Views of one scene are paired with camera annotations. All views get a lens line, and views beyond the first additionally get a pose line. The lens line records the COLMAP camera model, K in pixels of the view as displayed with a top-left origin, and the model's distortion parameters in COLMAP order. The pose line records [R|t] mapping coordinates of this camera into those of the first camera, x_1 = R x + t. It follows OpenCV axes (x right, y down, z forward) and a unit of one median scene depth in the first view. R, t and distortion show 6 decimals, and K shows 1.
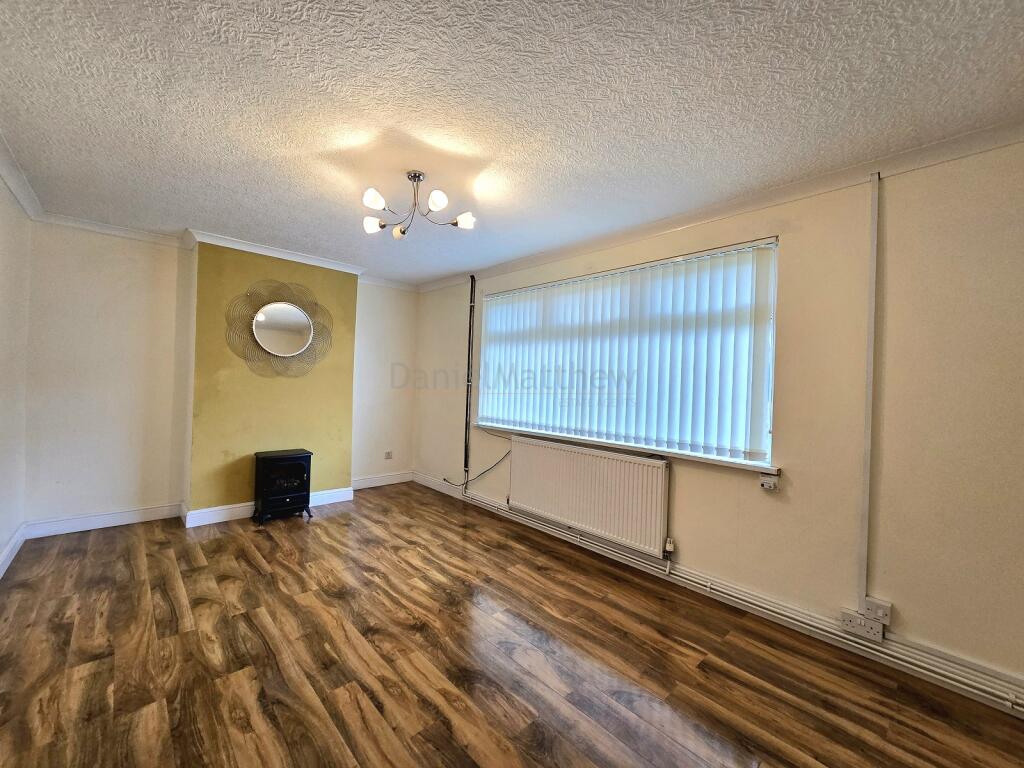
lens RADIAL K [[420.4, 0, 516.8], [0, 420.4, 384.3], [0, 0, 1]] dist [-0.002027, -0.001161]
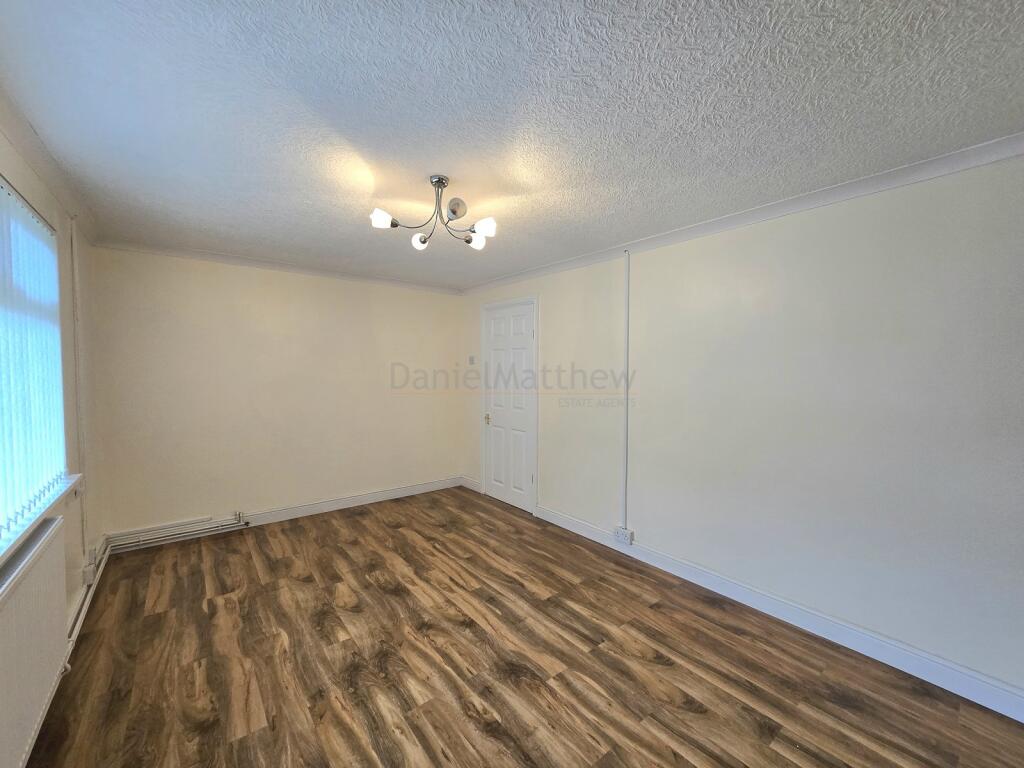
lens RADIAL K [[420.4, 0, 516.8], [0, 420.4, 384.3], [0, 0, 1]] dist [-0.002027, -0.001161]
pose [[-0.995957, -0.041943, 0.079442, -0.527145], [-0.038095, 0.998055, 0.049349, -0.108637], [-0.081358, 0.046123, -0.995617, 2.021788]]
